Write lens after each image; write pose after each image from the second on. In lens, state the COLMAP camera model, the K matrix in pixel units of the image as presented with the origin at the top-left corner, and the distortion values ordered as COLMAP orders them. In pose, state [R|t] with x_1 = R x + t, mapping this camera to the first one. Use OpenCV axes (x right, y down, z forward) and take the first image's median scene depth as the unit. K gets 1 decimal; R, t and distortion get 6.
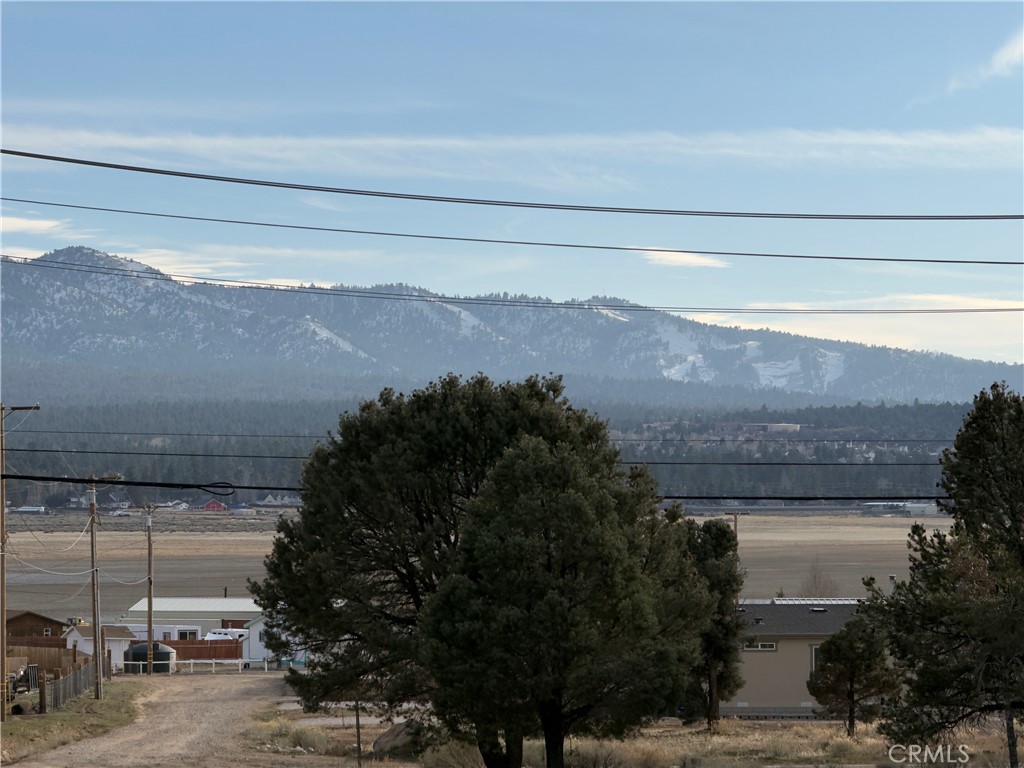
lens RADIAL K [[3524.5, 0, 506.9], [0, 3524.5, 383.2], [0, 0, 1]] dist [0.290443, 0.000000]
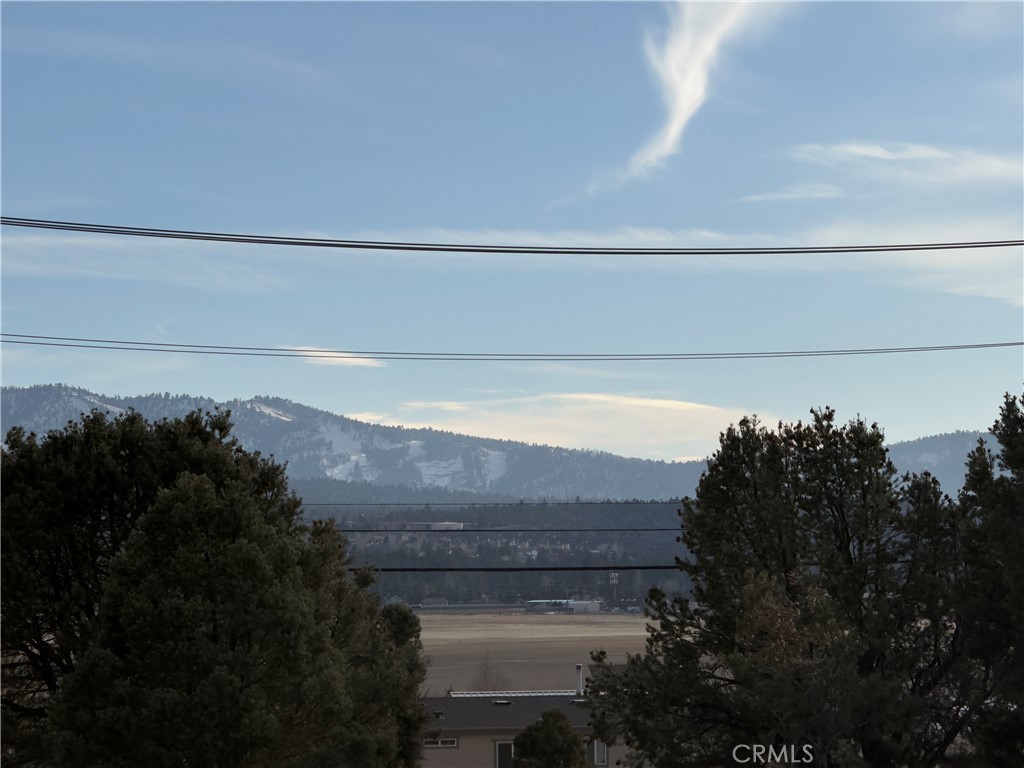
lens RADIAL K [[3524.5, 0, 503.0], [0, 3524.5, 353.5], [0, 0, 1]] dist [0.290443, 0.000000]
pose [[0.995541, -0.002054, 0.094312, 0.001265], [0.005517, 0.999319, -0.036473, 0.015071], [-0.094173, 0.036831, 0.994874, 0.169920]]
